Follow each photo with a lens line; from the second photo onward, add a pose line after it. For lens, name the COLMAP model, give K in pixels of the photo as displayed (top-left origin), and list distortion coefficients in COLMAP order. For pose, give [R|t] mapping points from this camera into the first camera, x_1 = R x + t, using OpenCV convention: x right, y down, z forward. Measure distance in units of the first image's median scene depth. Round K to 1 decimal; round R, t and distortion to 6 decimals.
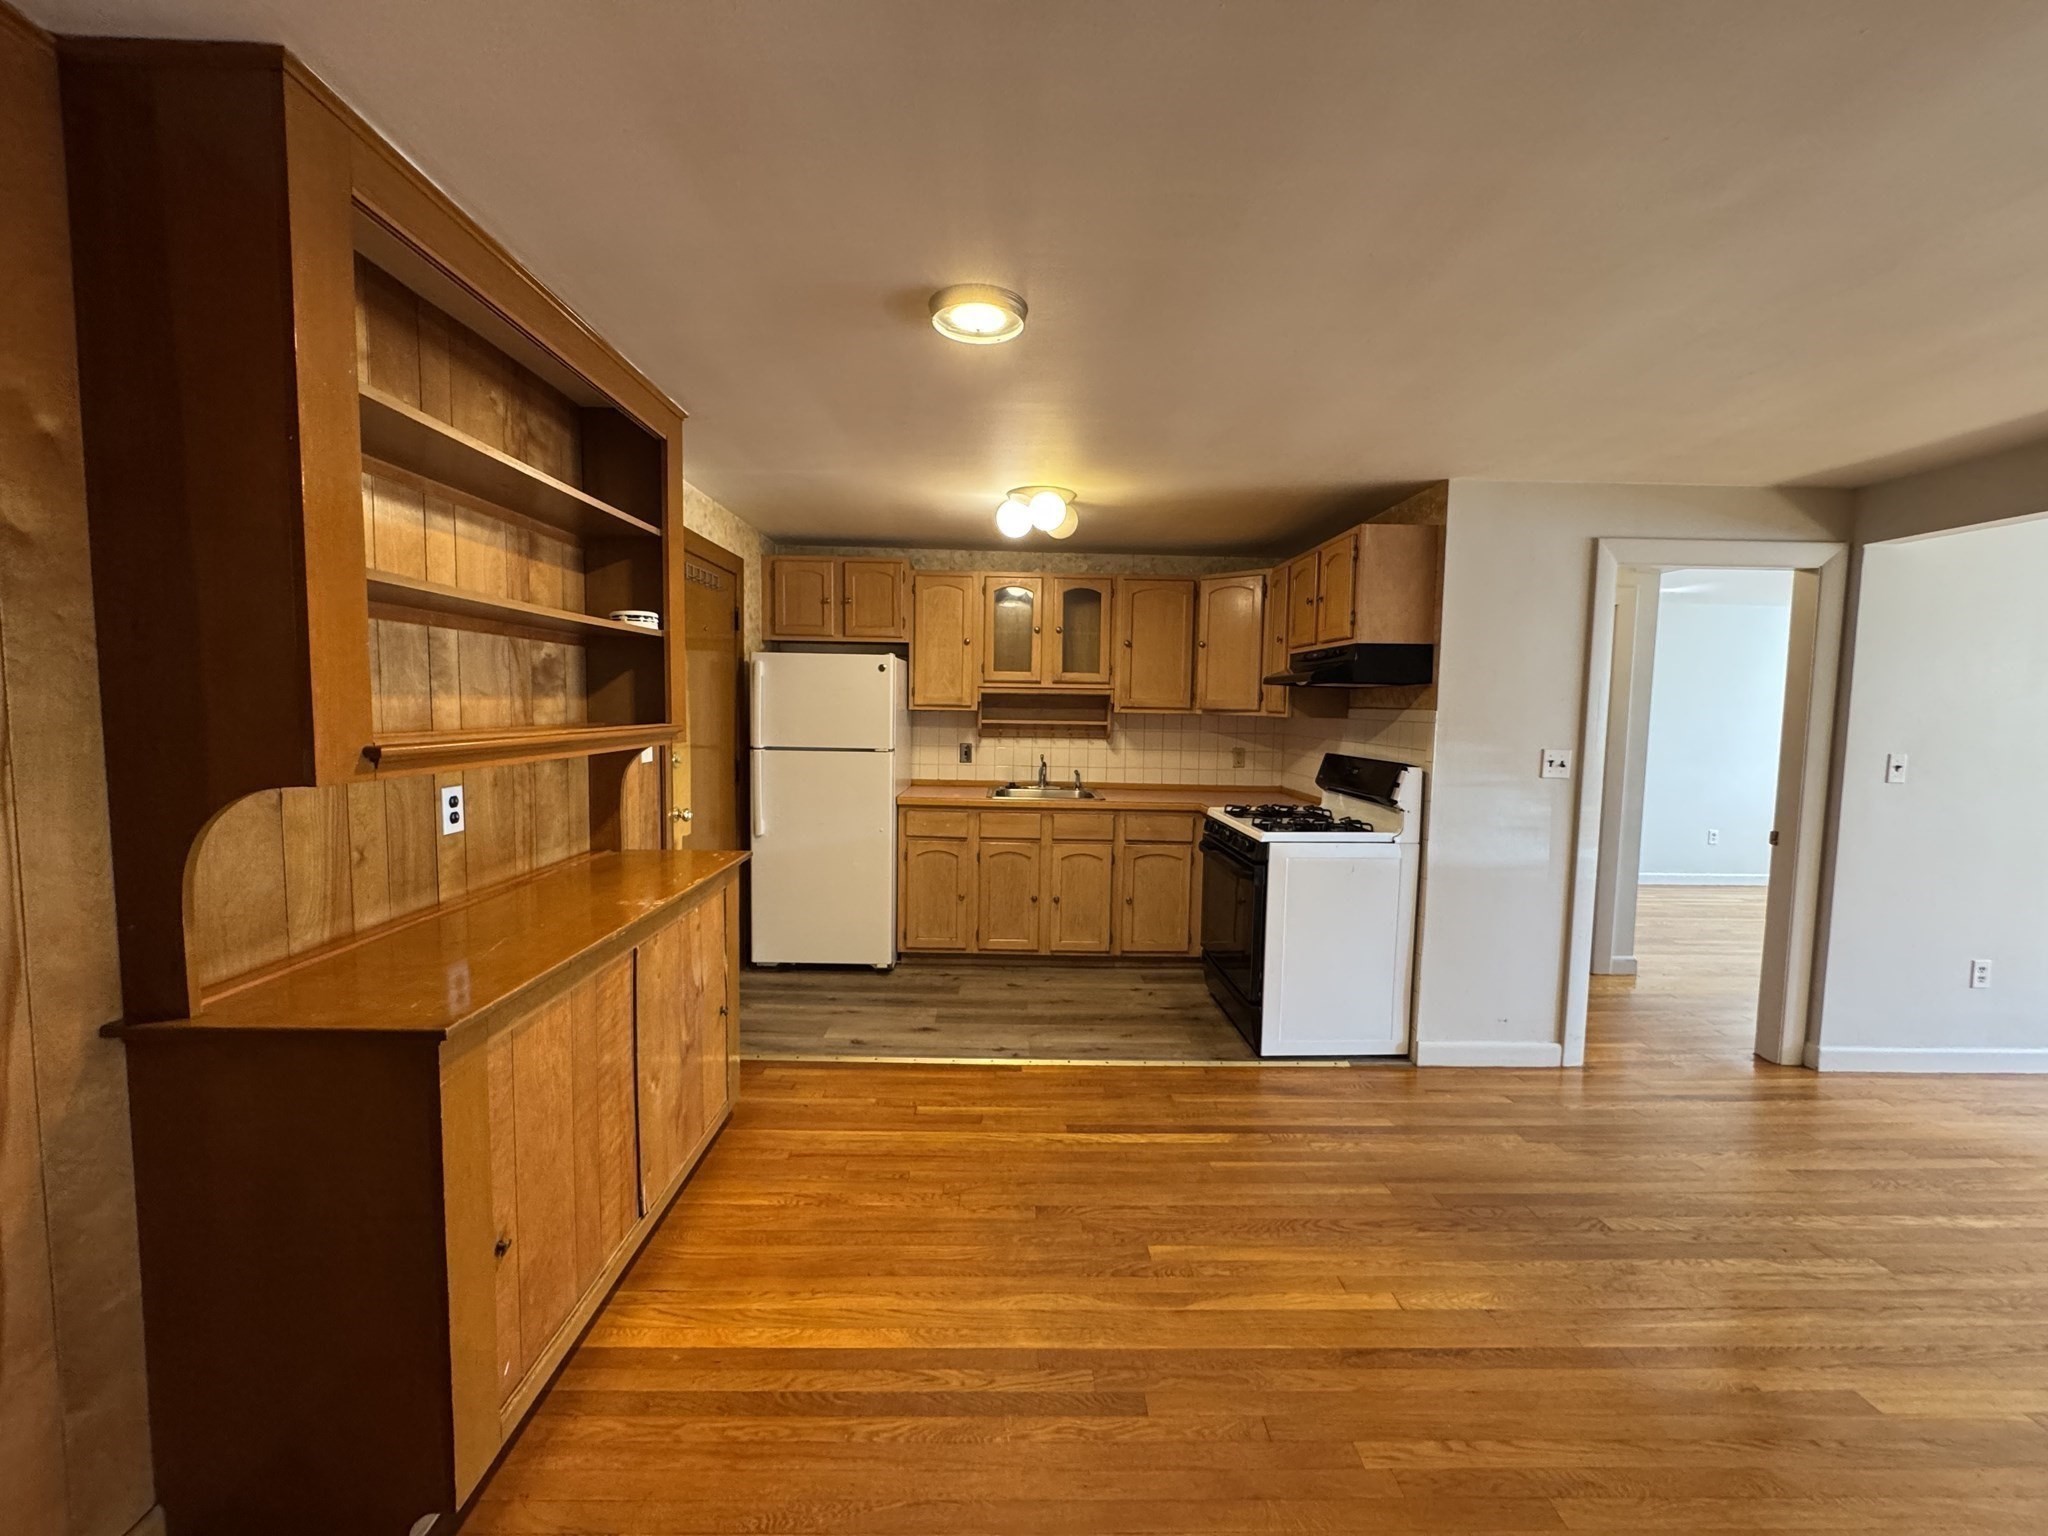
lens RADIAL K [[817.3, 0, 1025.0], [0, 817.3, 762.7], [0, 0, 1]] dist [-0.001260, 0.000403]
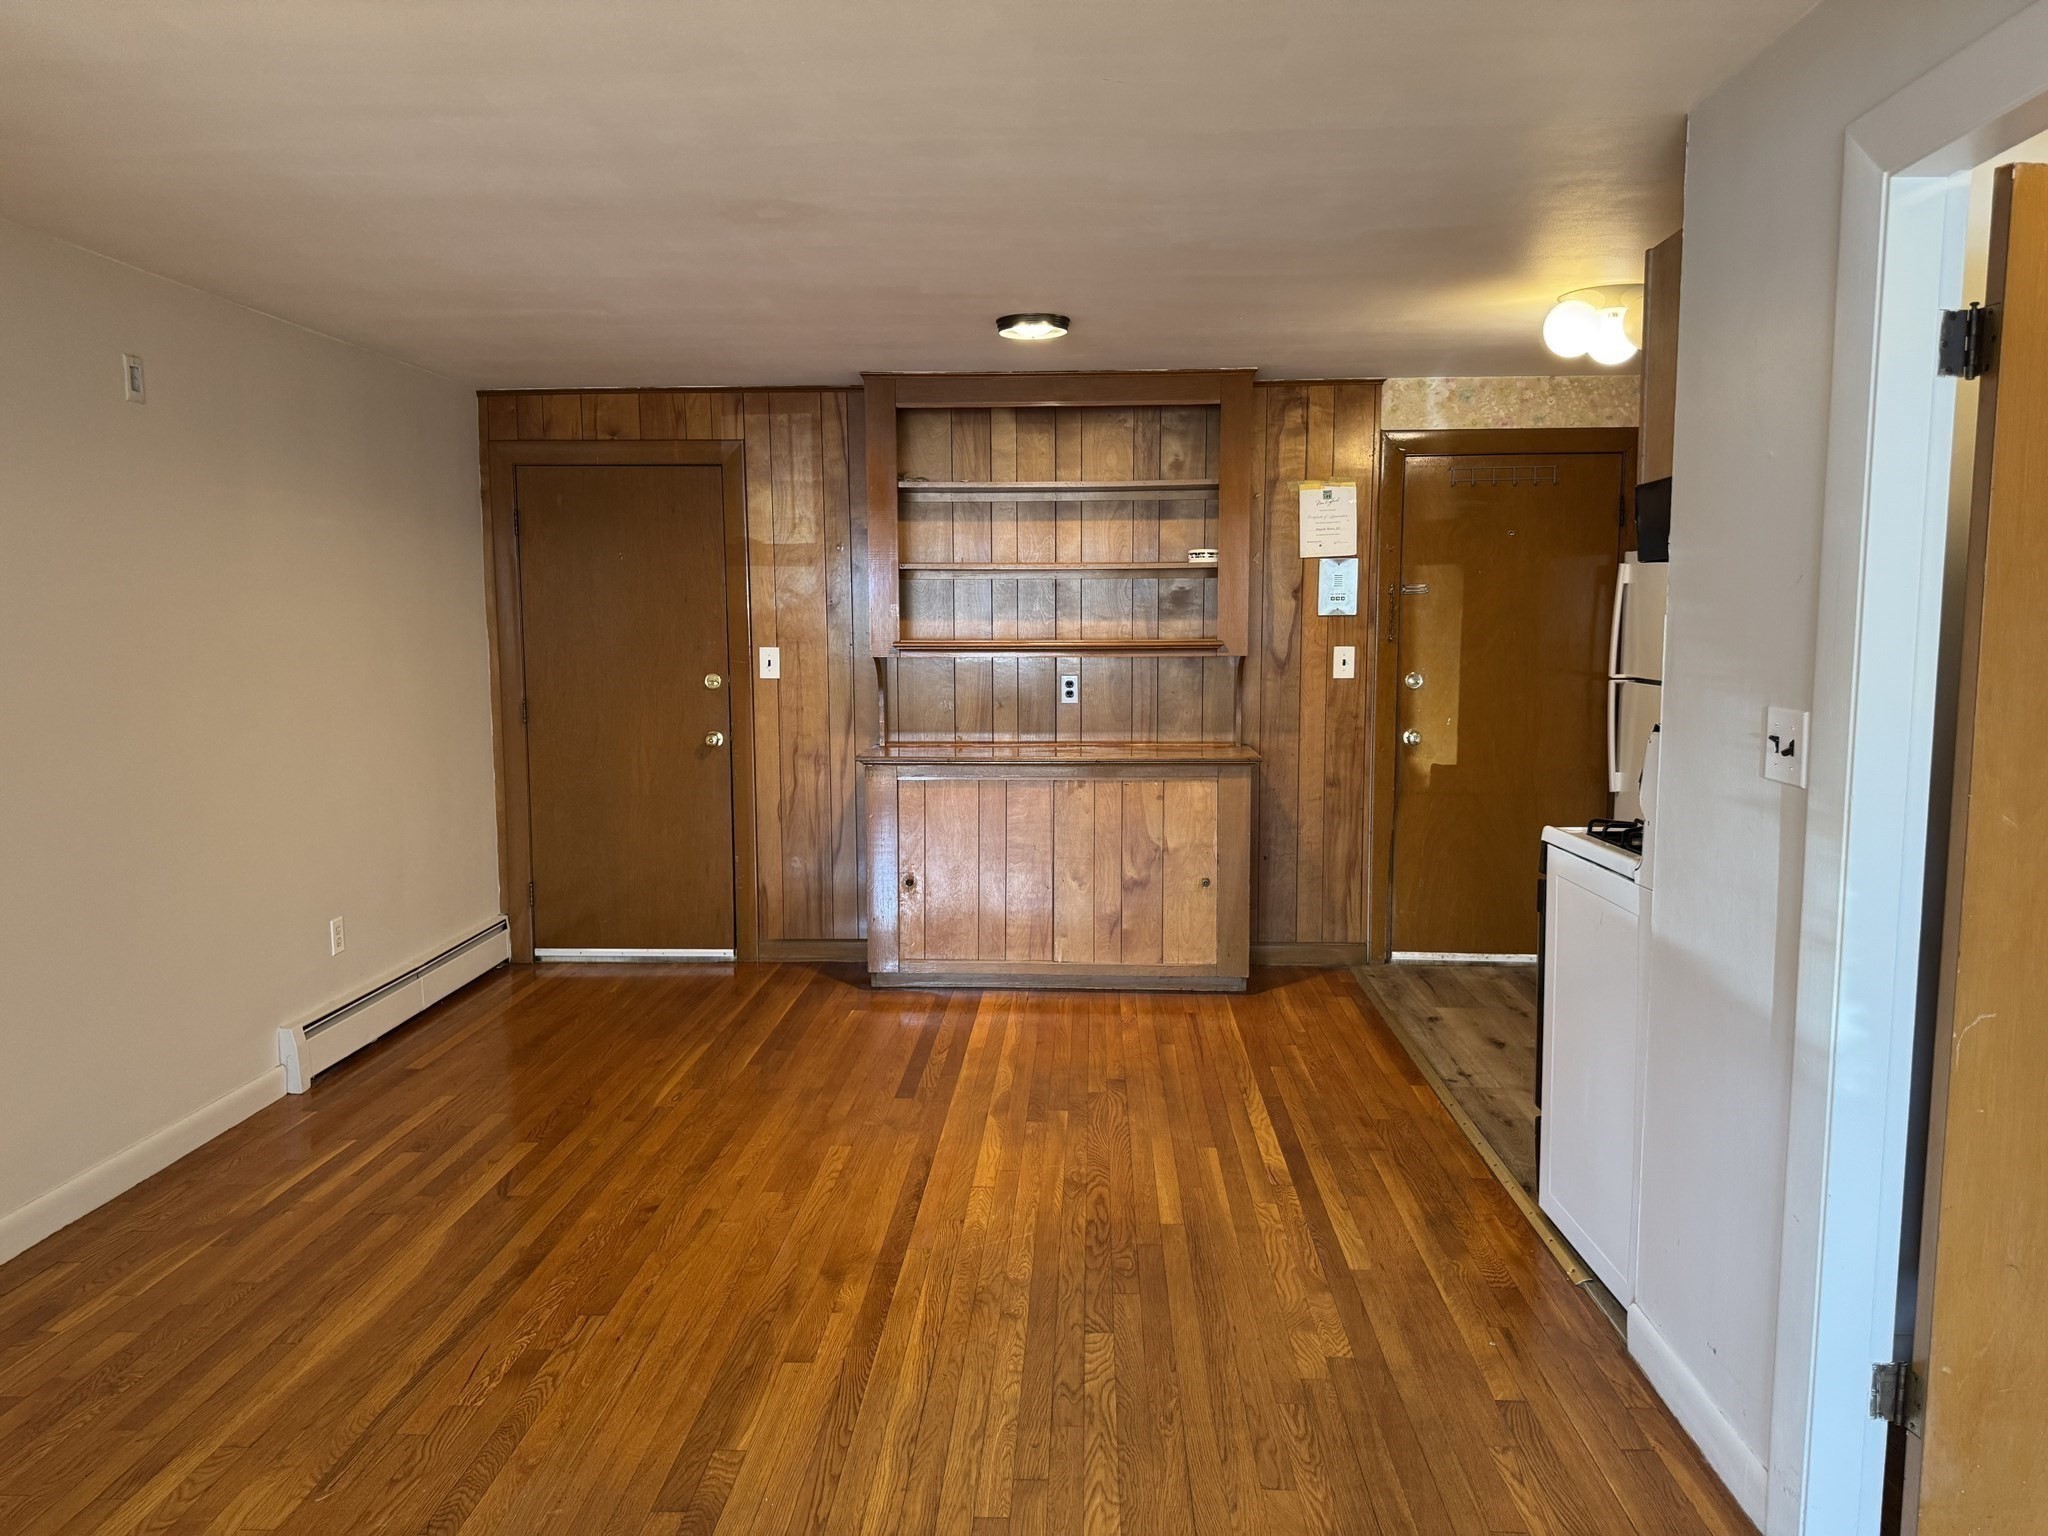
lens RADIAL K [[1434.6, 0, 1024.0], [0, 1434.6, 768.0], [0, 0, 1]] dist [0.047443, -0.068097]
pose [[-0.074113, 0.086449, -0.993496, 1.366776], [-0.068837, 0.993416, 0.091578, -0.026462], [0.994871, 0.075176, -0.067674, 0.696570]]
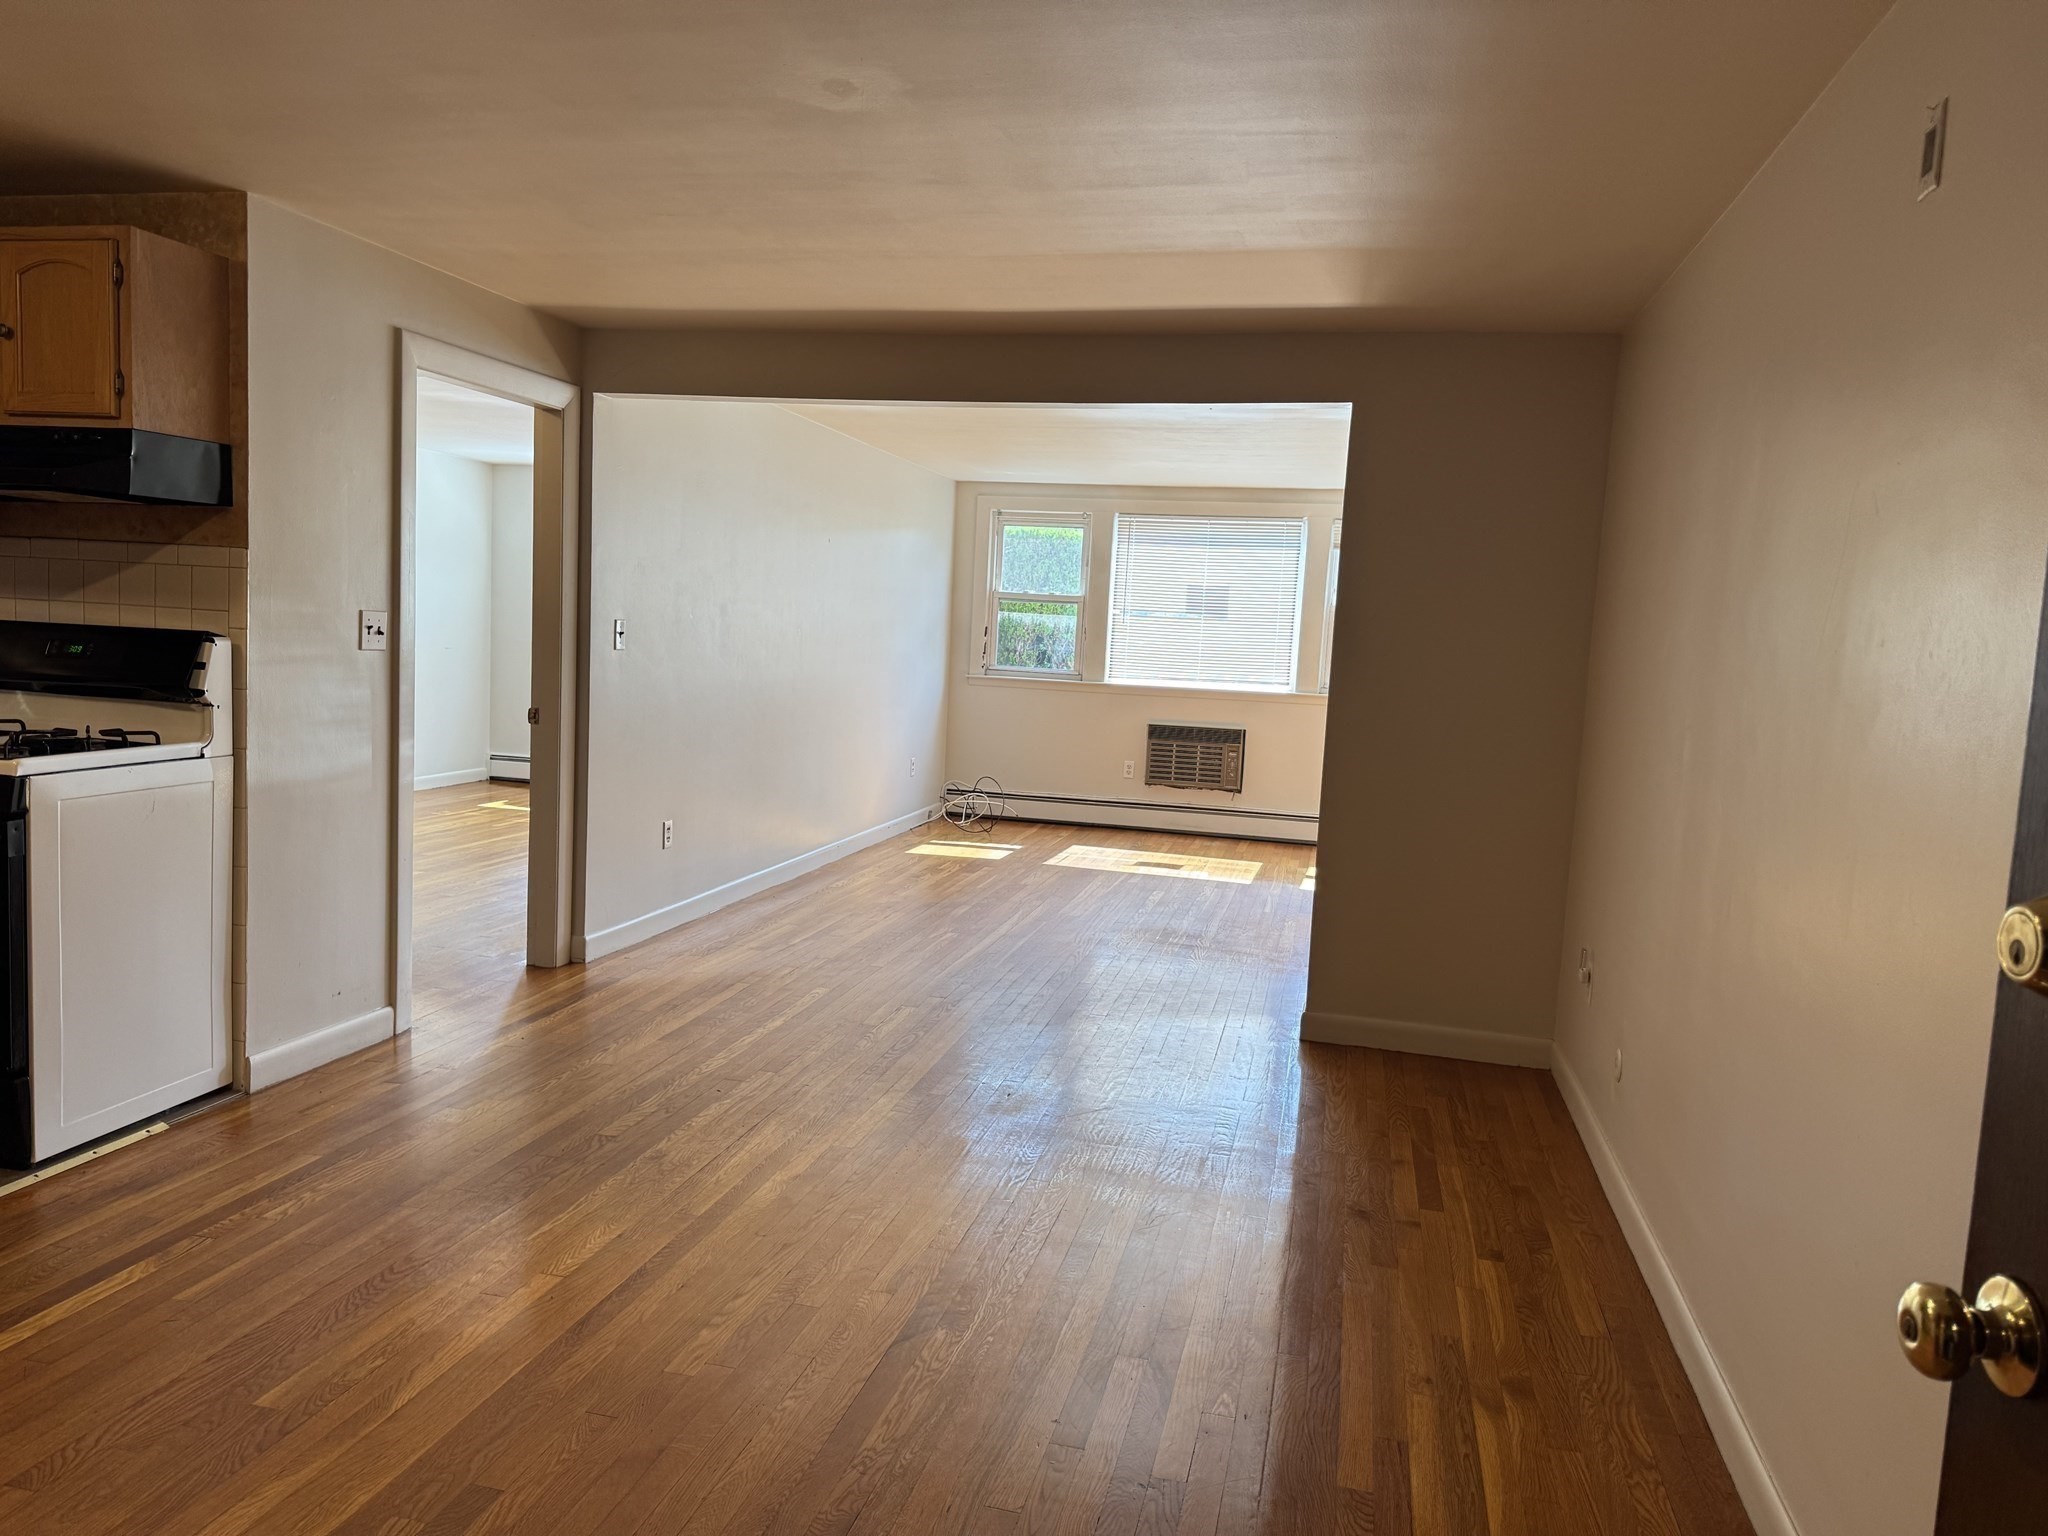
lens RADIAL K [[1434.6, 0, 1024.0], [0, 1434.6, 768.0], [0, 0, 1]] dist [0.047443, -0.068097]
pose [[0.251679, -0.096480, 0.962990, -0.474910], [0.024003, 0.995335, 0.093448, 0.017263], [-0.967513, -0.000404, 0.252821, 0.107199]]
